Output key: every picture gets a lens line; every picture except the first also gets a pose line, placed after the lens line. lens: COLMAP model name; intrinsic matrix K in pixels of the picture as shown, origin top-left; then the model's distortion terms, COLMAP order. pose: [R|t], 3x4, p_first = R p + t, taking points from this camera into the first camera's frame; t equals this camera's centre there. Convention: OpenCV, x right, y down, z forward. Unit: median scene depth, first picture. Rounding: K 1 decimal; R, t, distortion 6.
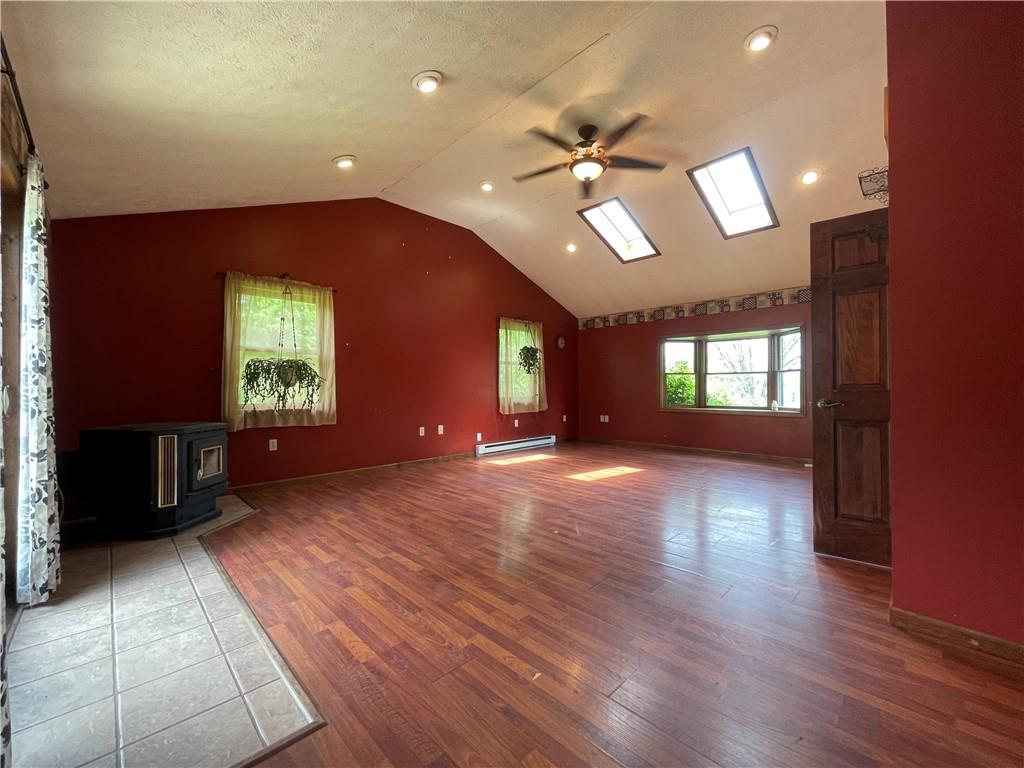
lens RADIAL K [[414.6, 0, 516.1], [0, 414.6, 382.5], [0, 0, 1]] dist [-0.001535, 0.001482]
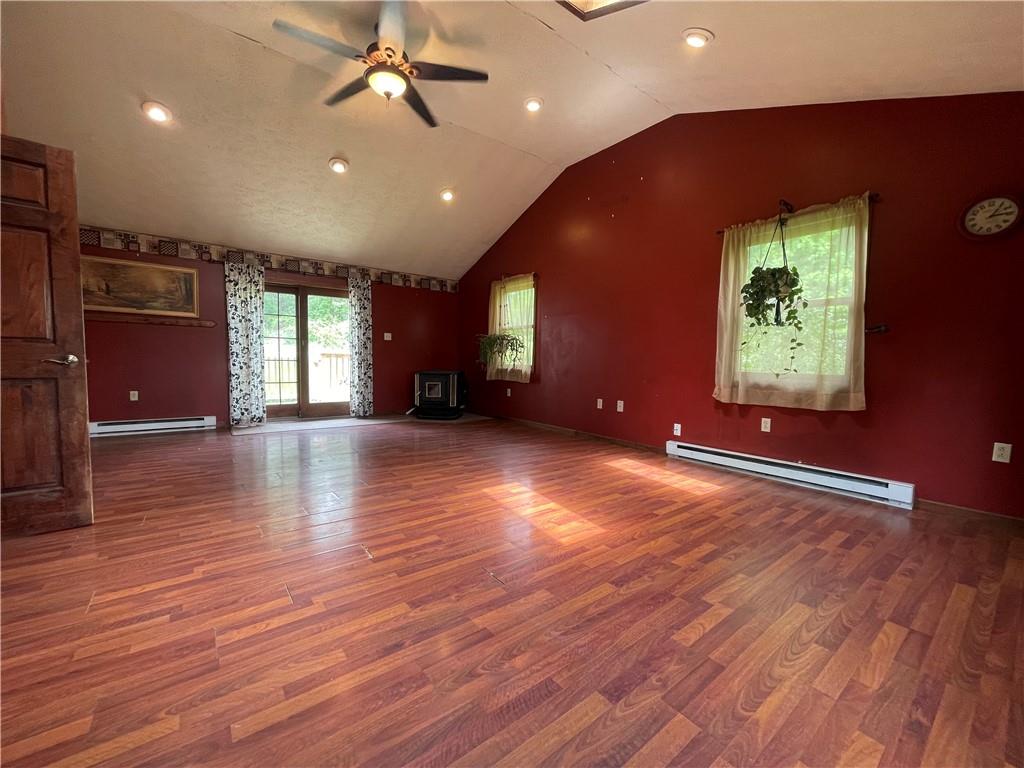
lens RADIAL K [[414.6, 0, 516.1], [0, 414.6, 386.0], [0, 0, 1]] dist [-0.001535, 0.001482]
pose [[-0.103413, 0.056739, -0.993019, 0.629957], [-0.019682, 0.998059, 0.059077, 0.031328], [0.994444, 0.025654, -0.102096, 0.877084]]
